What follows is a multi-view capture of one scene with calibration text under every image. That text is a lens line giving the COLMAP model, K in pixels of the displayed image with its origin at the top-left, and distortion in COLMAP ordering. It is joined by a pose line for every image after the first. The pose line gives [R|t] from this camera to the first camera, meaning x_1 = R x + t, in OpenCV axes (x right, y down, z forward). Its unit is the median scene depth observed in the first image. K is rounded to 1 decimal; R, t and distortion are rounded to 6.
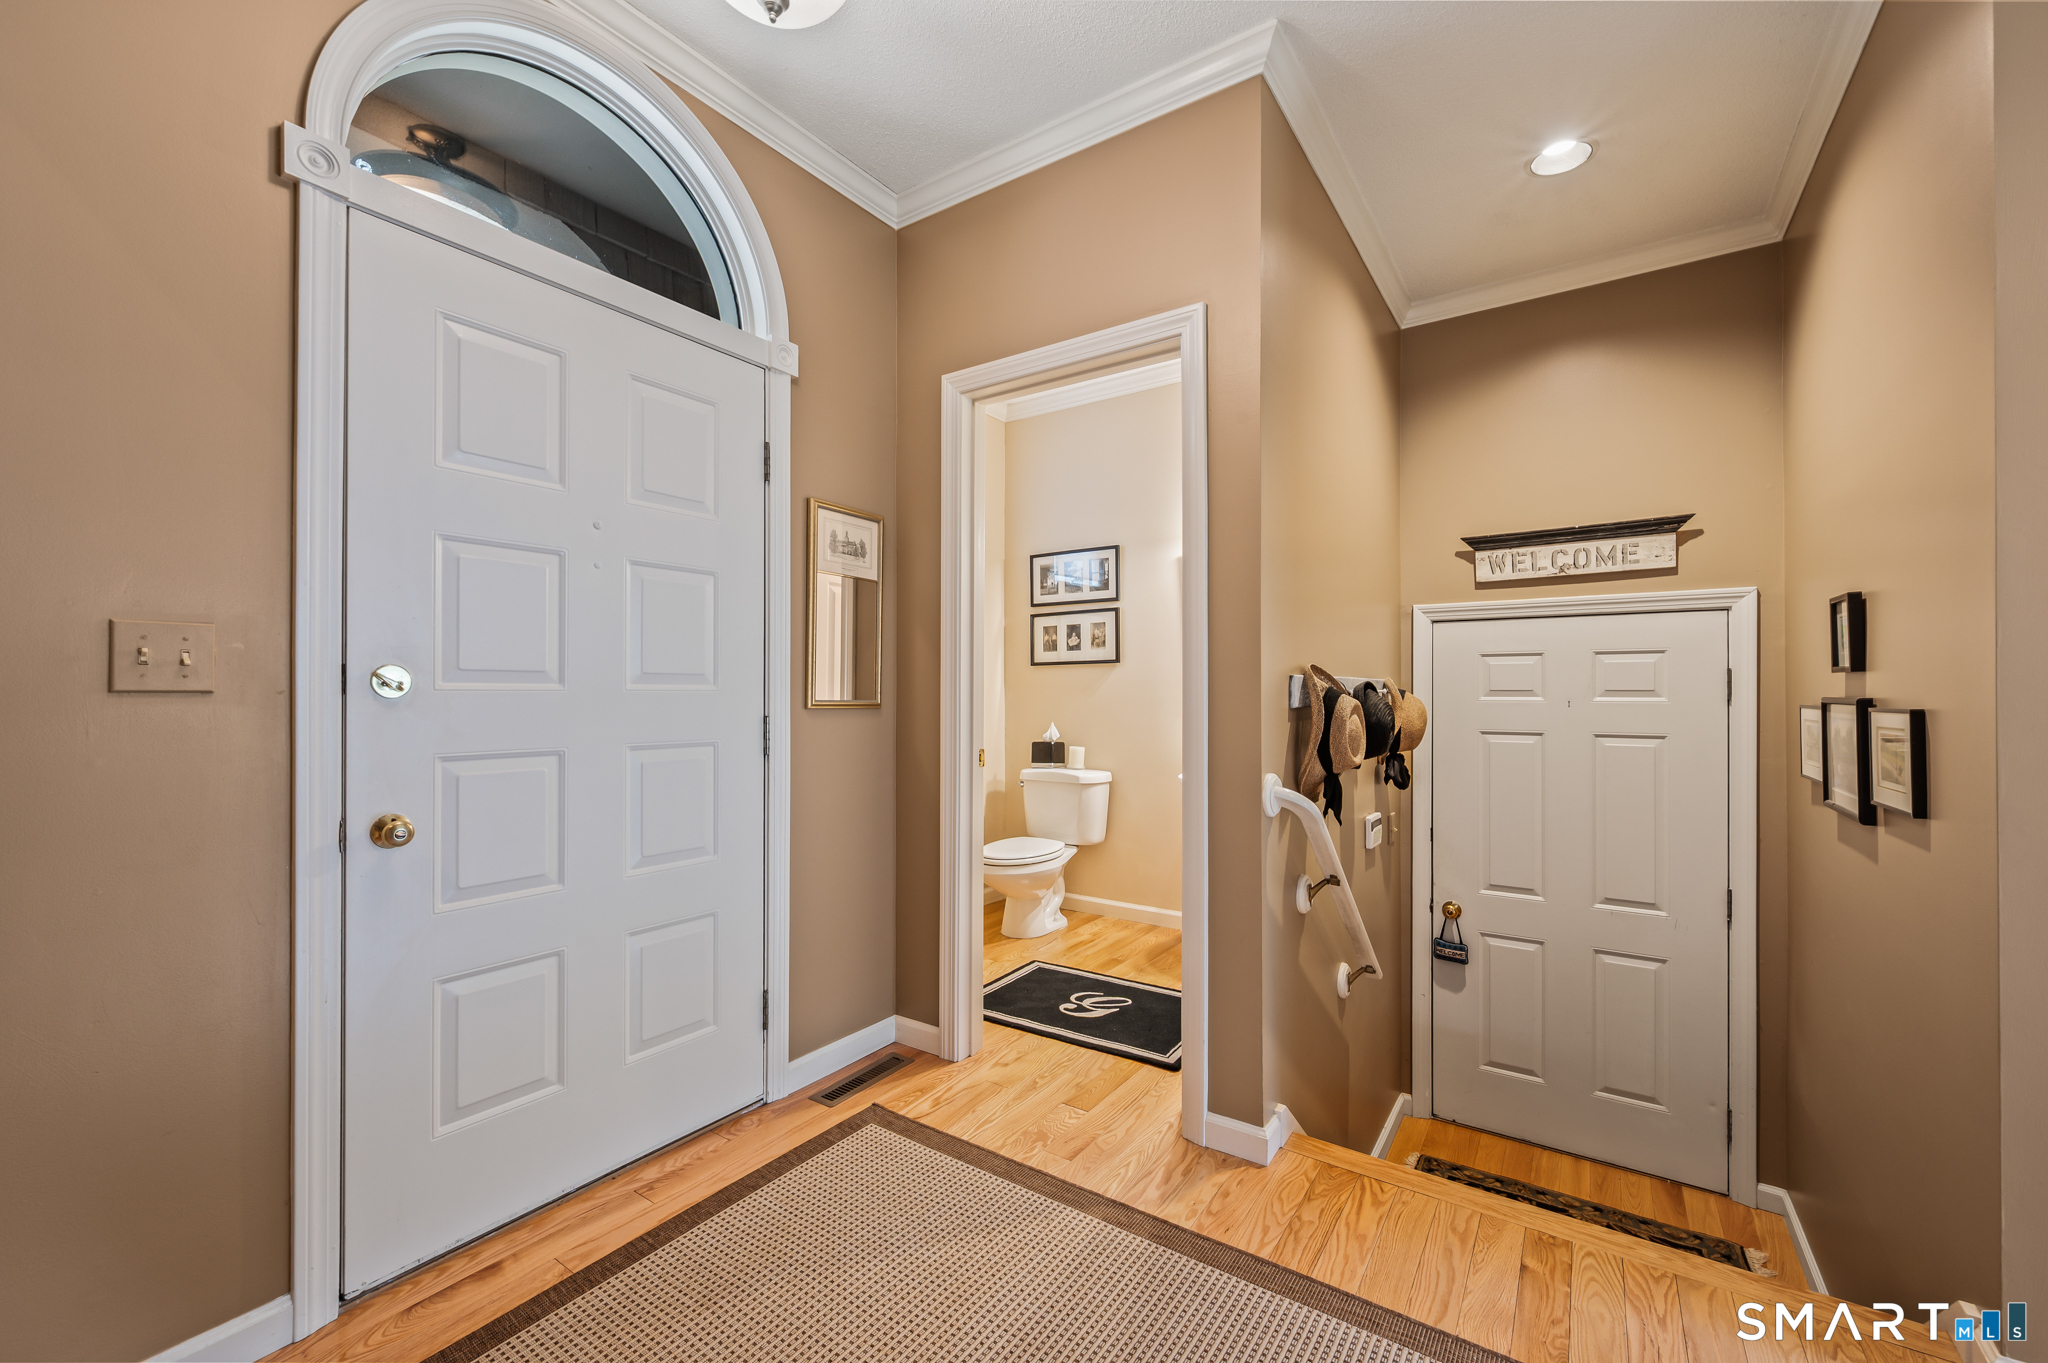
lens RADIAL K [[840.1, 0, 989.8], [0, 840.1, 690.9], [0, 0, 1]] dist [0.000206, 0.000097]
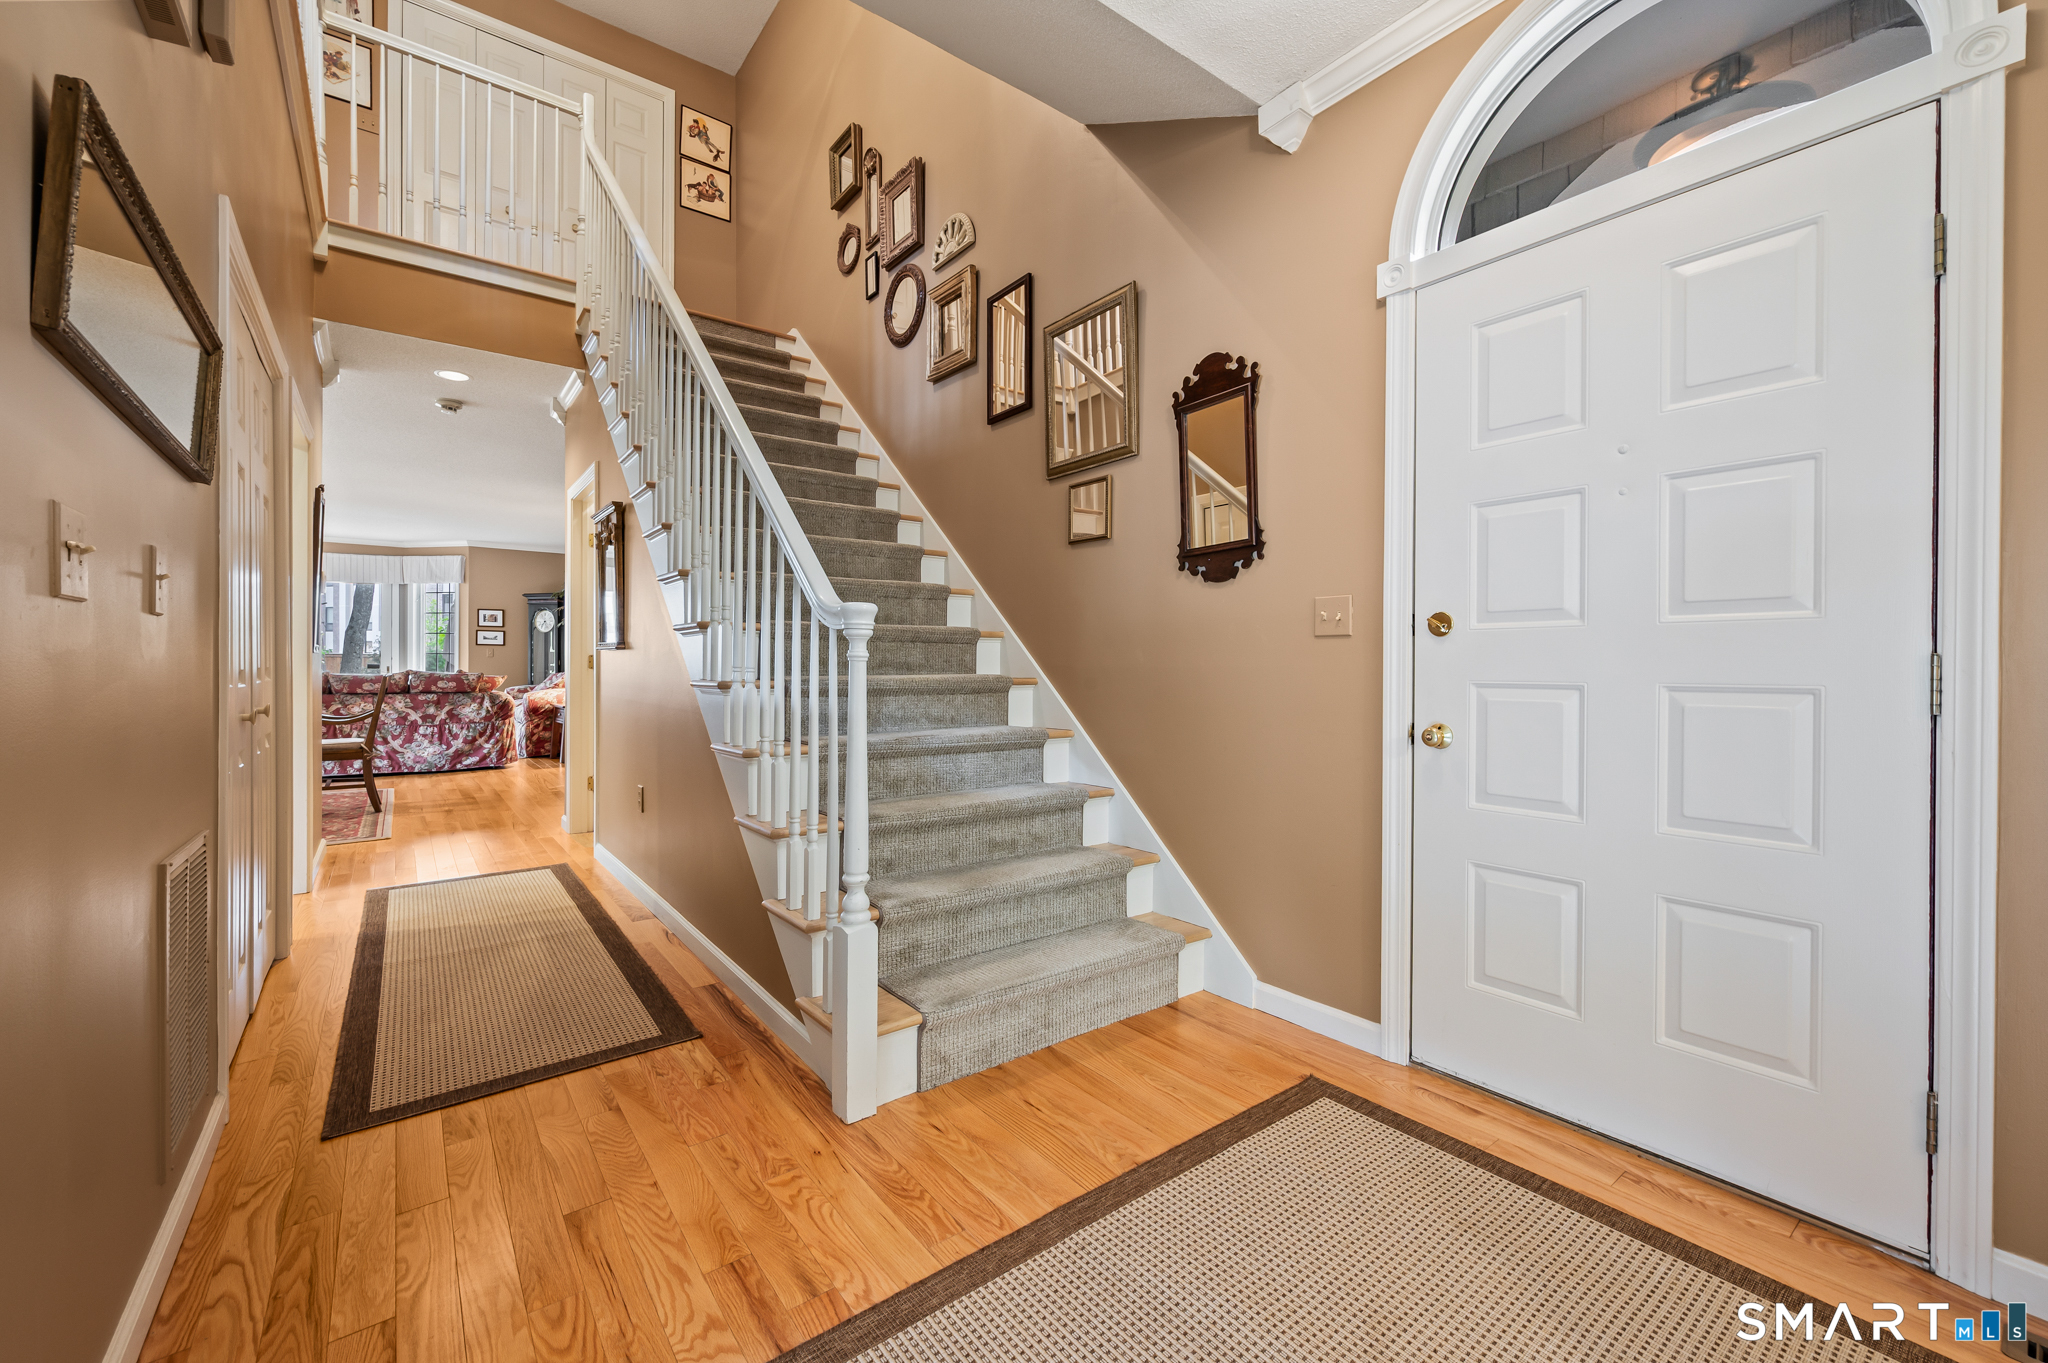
lens RADIAL K [[812.4, 0, 1031.8], [0, 812.4, 671.8], [0, 0, 1]] dist [0.001601, 0.000024]
pose [[-0.278798, 0.005337, -0.960335, 0.606473], [-0.007197, 0.999945, 0.007646, 0.051885], [0.960323, 0.009043, -0.278744, 0.627882]]
